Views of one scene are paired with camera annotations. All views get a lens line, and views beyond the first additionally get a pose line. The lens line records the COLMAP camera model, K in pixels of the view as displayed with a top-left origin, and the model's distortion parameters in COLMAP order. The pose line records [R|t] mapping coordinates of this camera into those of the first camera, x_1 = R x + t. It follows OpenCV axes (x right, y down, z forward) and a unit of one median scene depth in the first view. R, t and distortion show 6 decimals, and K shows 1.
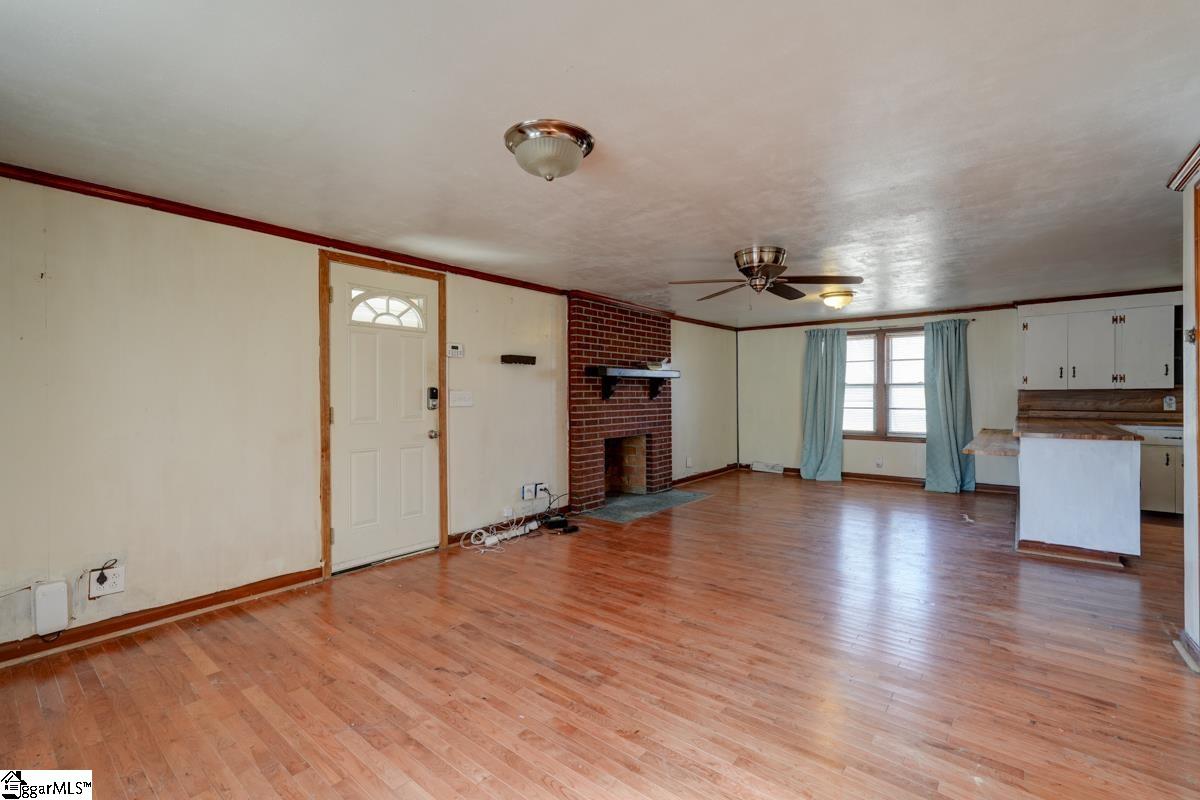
lens RADIAL K [[524.6, 0, 606.7], [0, 524.6, 397.2], [0, 0, 1]] dist [-0.008580, 0.005400]
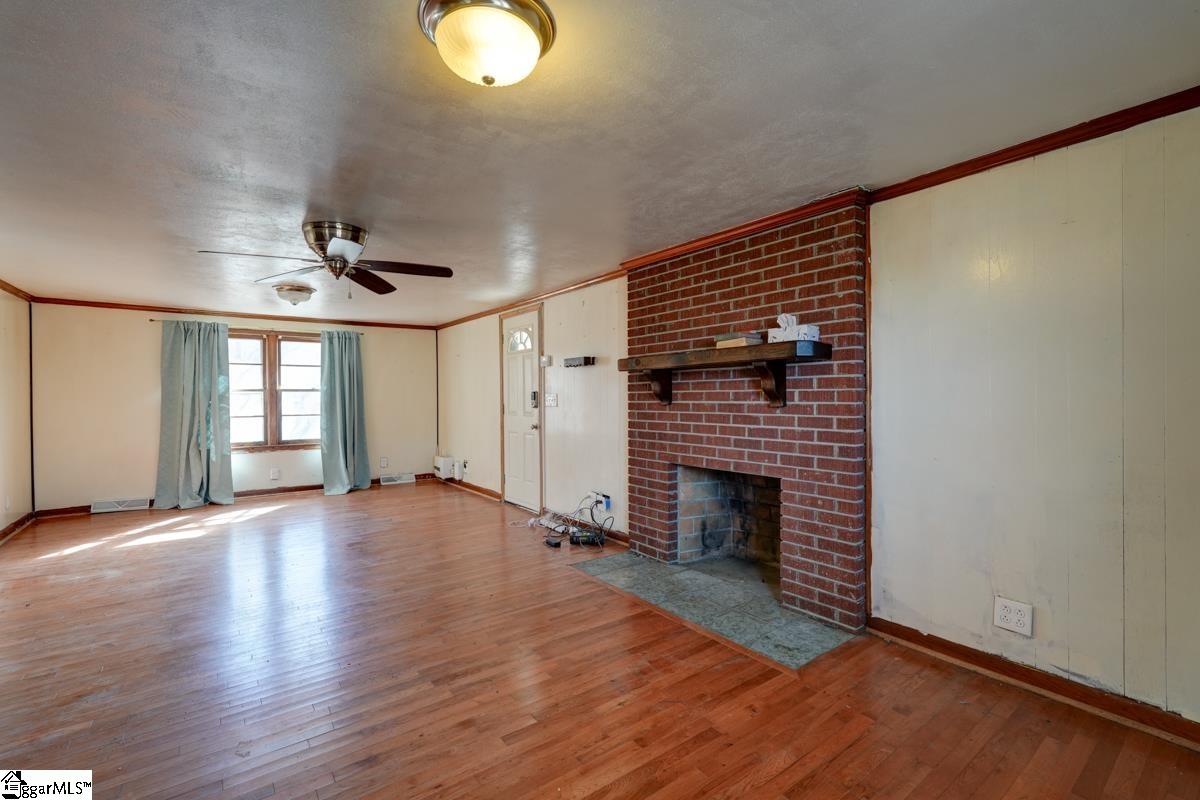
lens RADIAL K [[524.6, 0, 599.0], [0, 524.6, 399.9], [0, 0, 1]] dist [-0.008580, 0.005400]
pose [[-0.252136, 0.011027, -0.967629, 0.674773], [0.001186, 0.999938, 0.011087, -0.008616], [0.967691, 0.001648, -0.252133, 1.100885]]
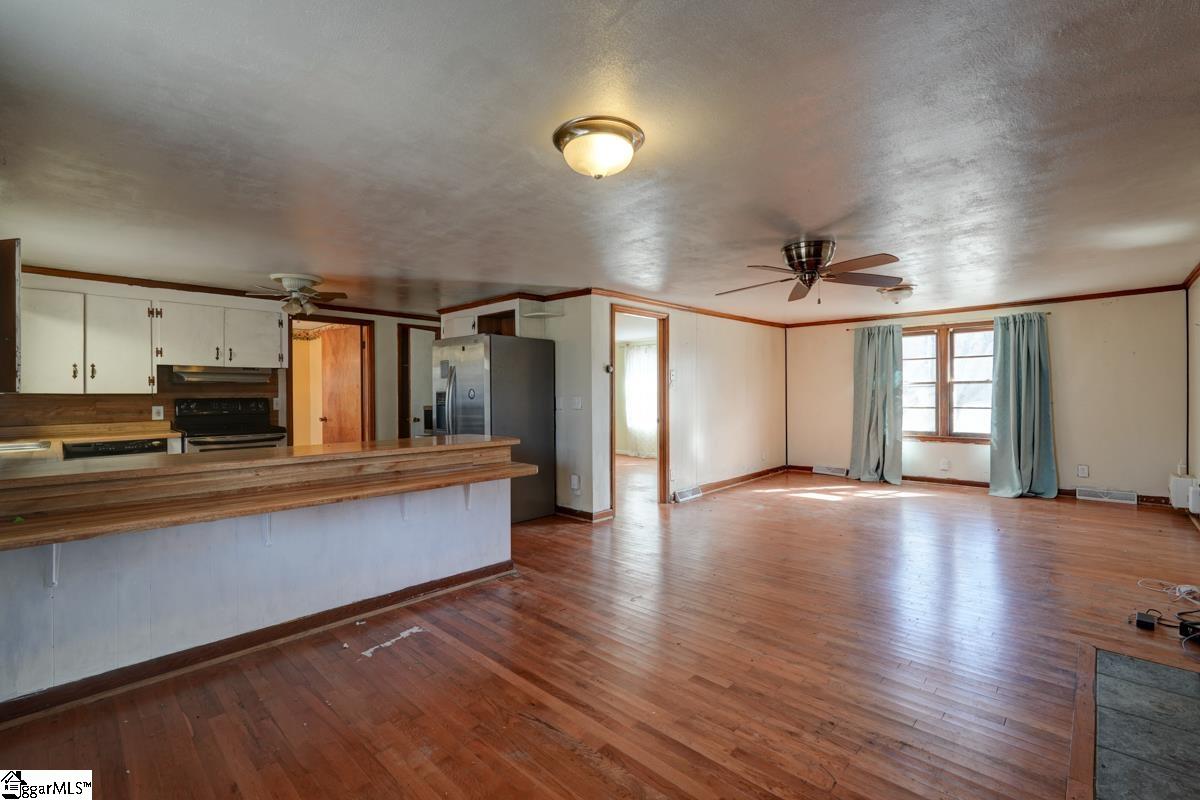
lens RADIAL K [[524.6, 0, 600.6], [0, 524.6, 397.8], [0, 0, 1]] dist [-0.008580, 0.005400]
pose [[-0.996437, 0.012692, 0.083378, 0.404558], [0.013714, 0.999837, 0.011707, -0.008458], [-0.083215, 0.012809, -0.996449, 1.363424]]
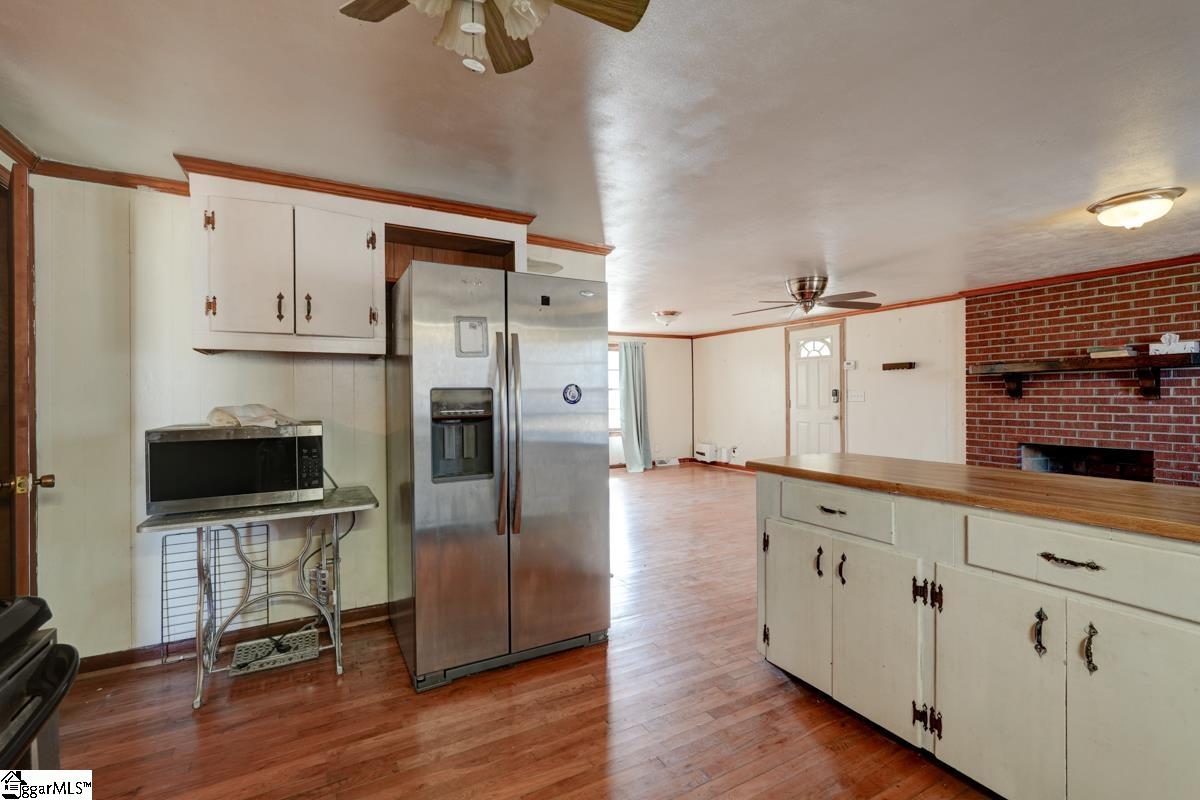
lens RADIAL K [[524.6, 0, 600.9], [0, 524.6, 397.9], [0, 0, 1]] dist [-0.008580, 0.005400]
pose [[-0.380450, 0.011283, -0.924733, 1.100608], [0.004939, 0.999936, 0.010168, -0.009083], [0.924788, -0.000698, -0.380482, 0.696304]]
